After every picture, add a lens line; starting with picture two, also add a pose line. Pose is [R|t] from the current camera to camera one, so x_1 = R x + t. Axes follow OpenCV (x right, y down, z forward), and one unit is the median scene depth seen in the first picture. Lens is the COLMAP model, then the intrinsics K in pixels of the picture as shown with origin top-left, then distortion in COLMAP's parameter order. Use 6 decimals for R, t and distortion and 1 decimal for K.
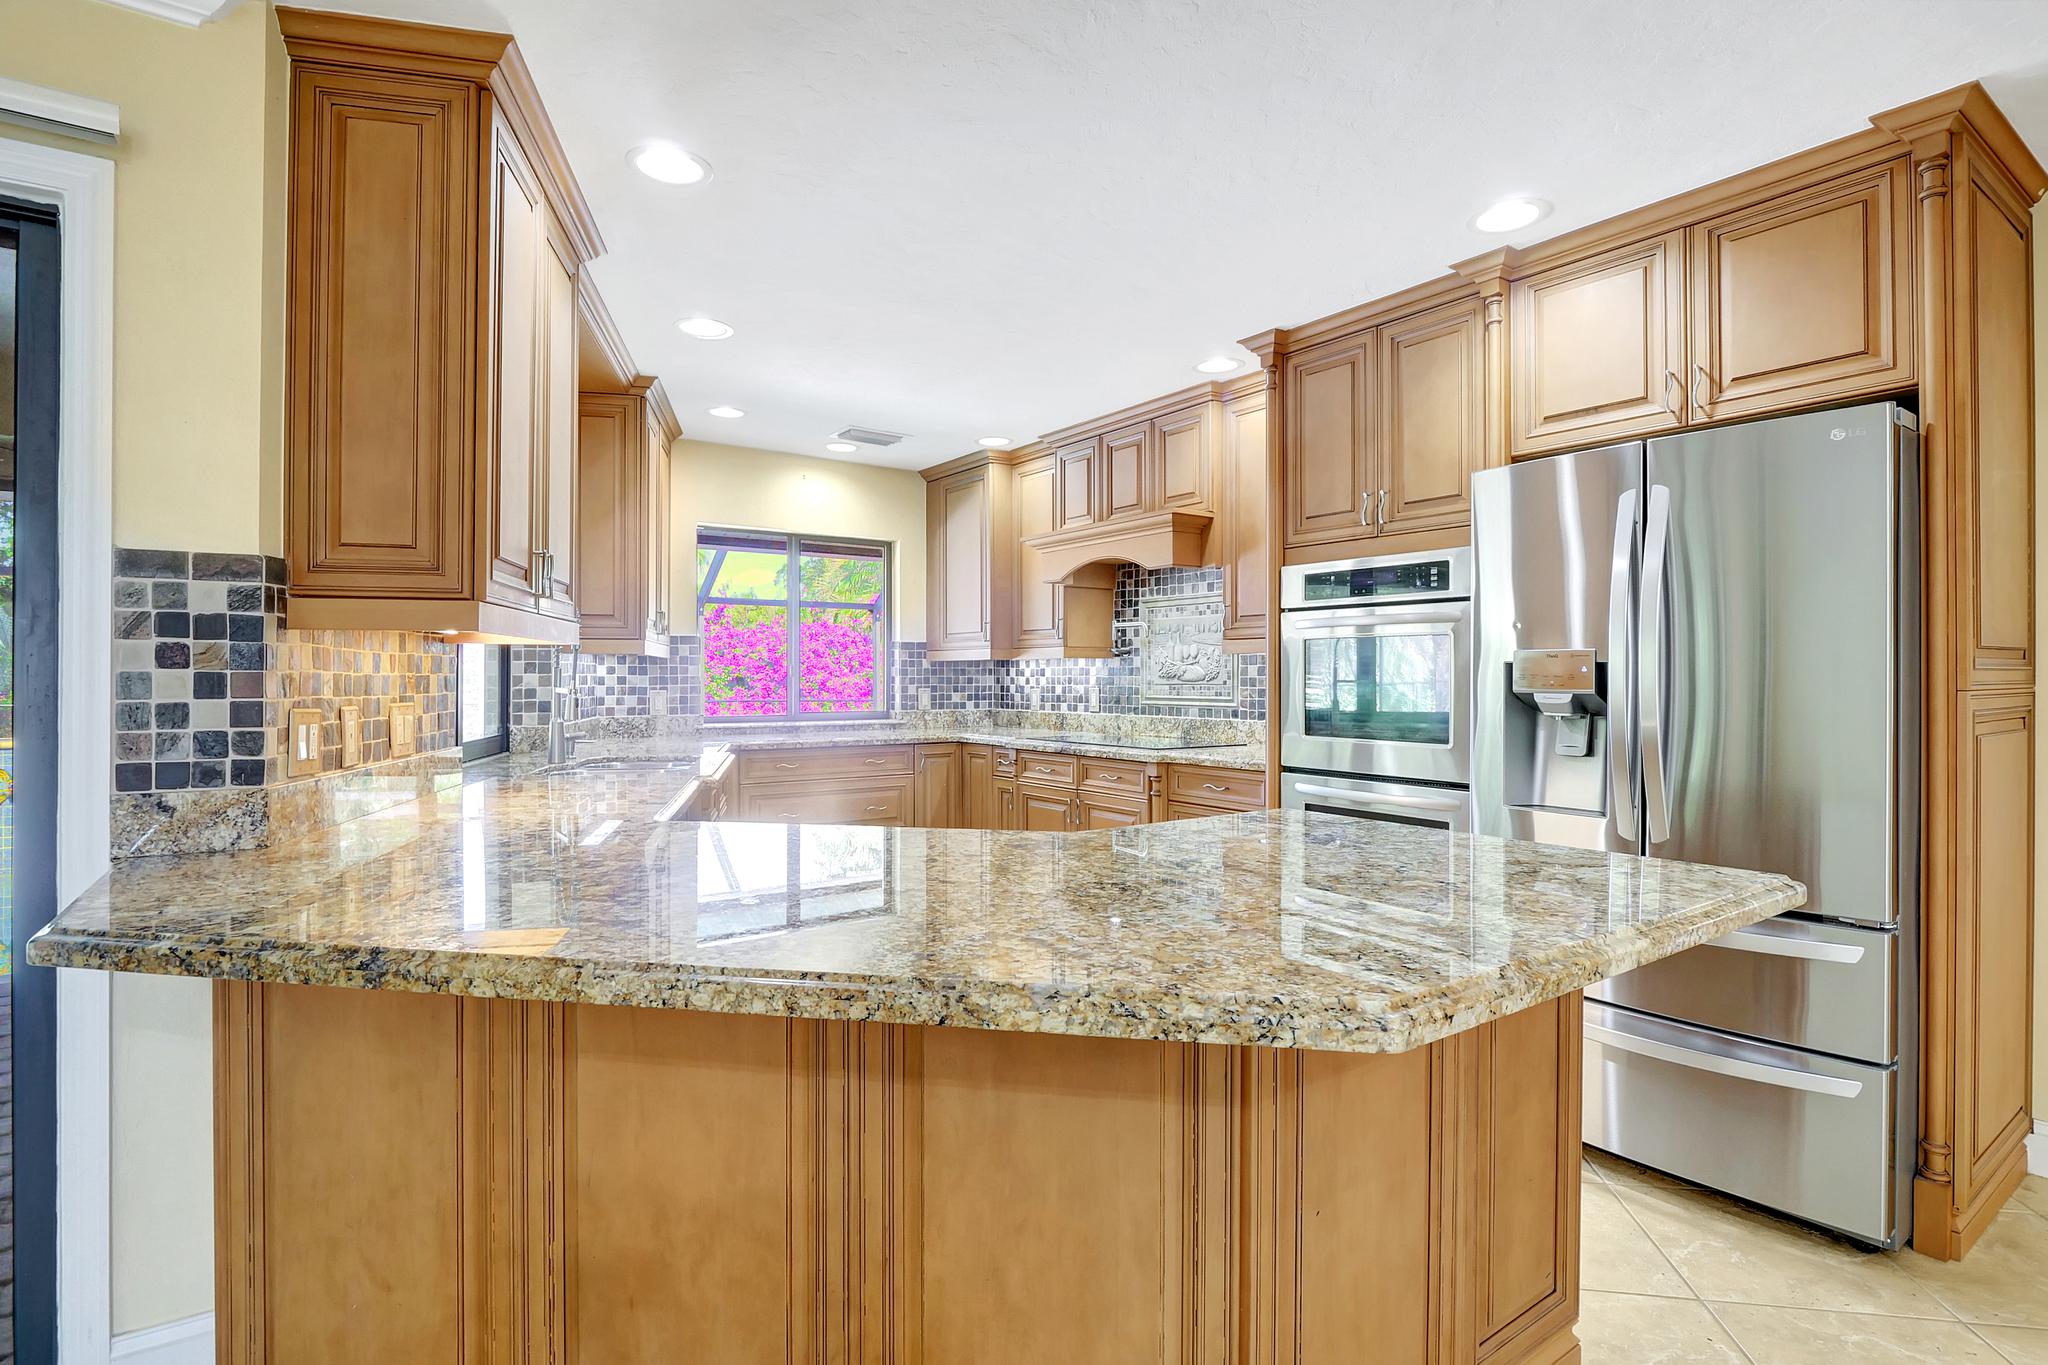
lens RADIAL K [[1013.3, 0, 1017.8], [0, 1013.3, 668.1], [0, 0, 1]] dist [-0.013672, -0.001317]
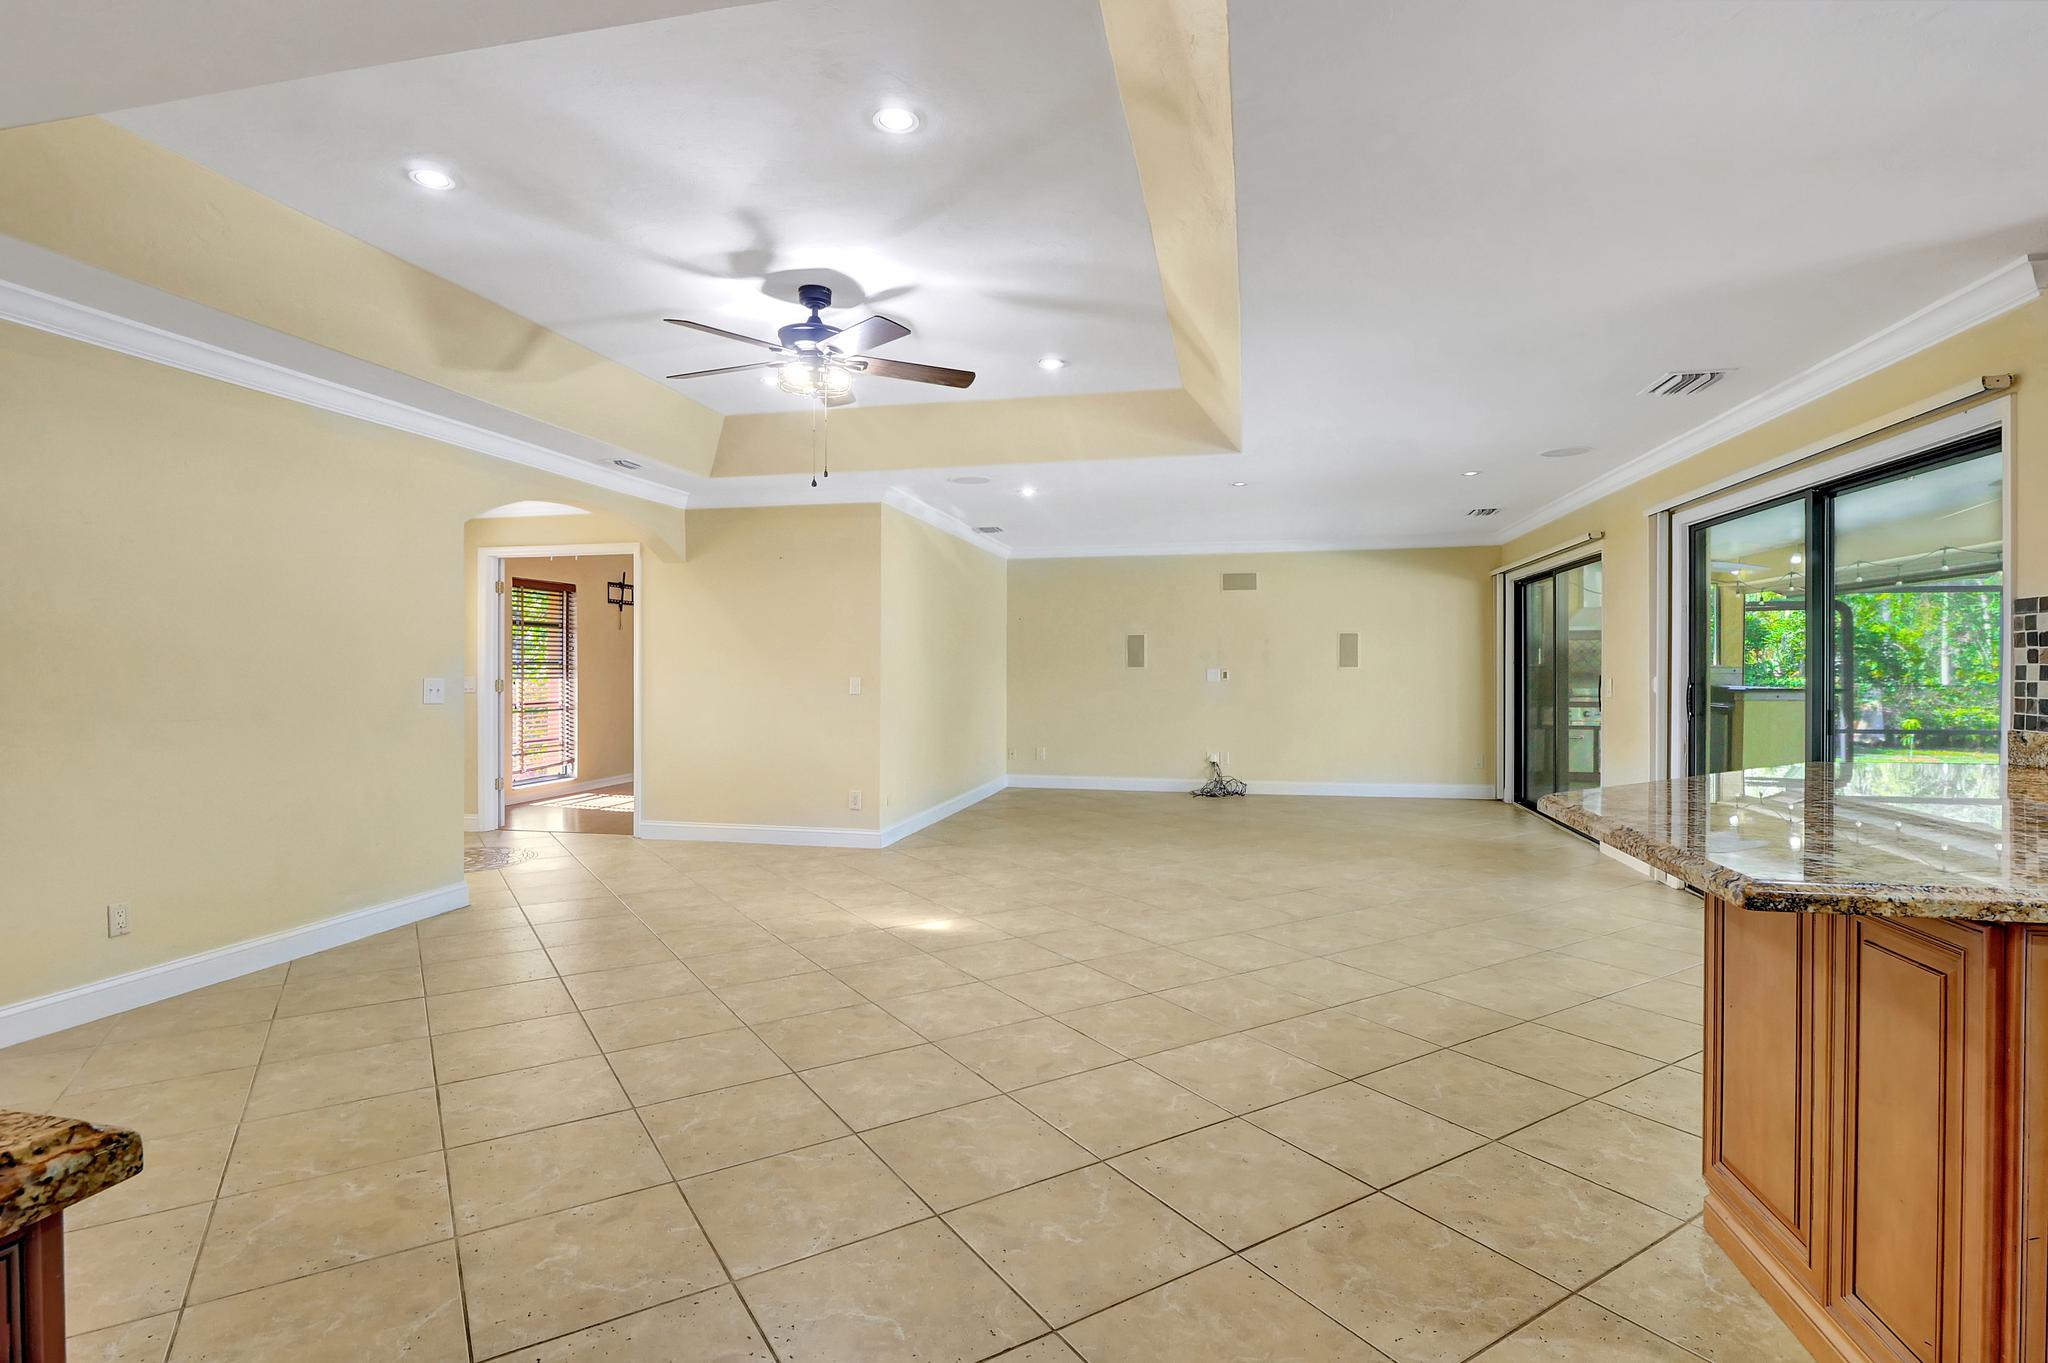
lens RADIAL K [[1013.3, 0, 1024.8], [0, 1013.3, 668.2], [0, 0, 1]] dist [-0.013672, -0.001317]
pose [[-0.740281, -0.000784, -0.672297, 0.569014], [0.005248, 0.999962, -0.006944, 0.004174], [0.672277, -0.008669, -0.740249, 0.371541]]
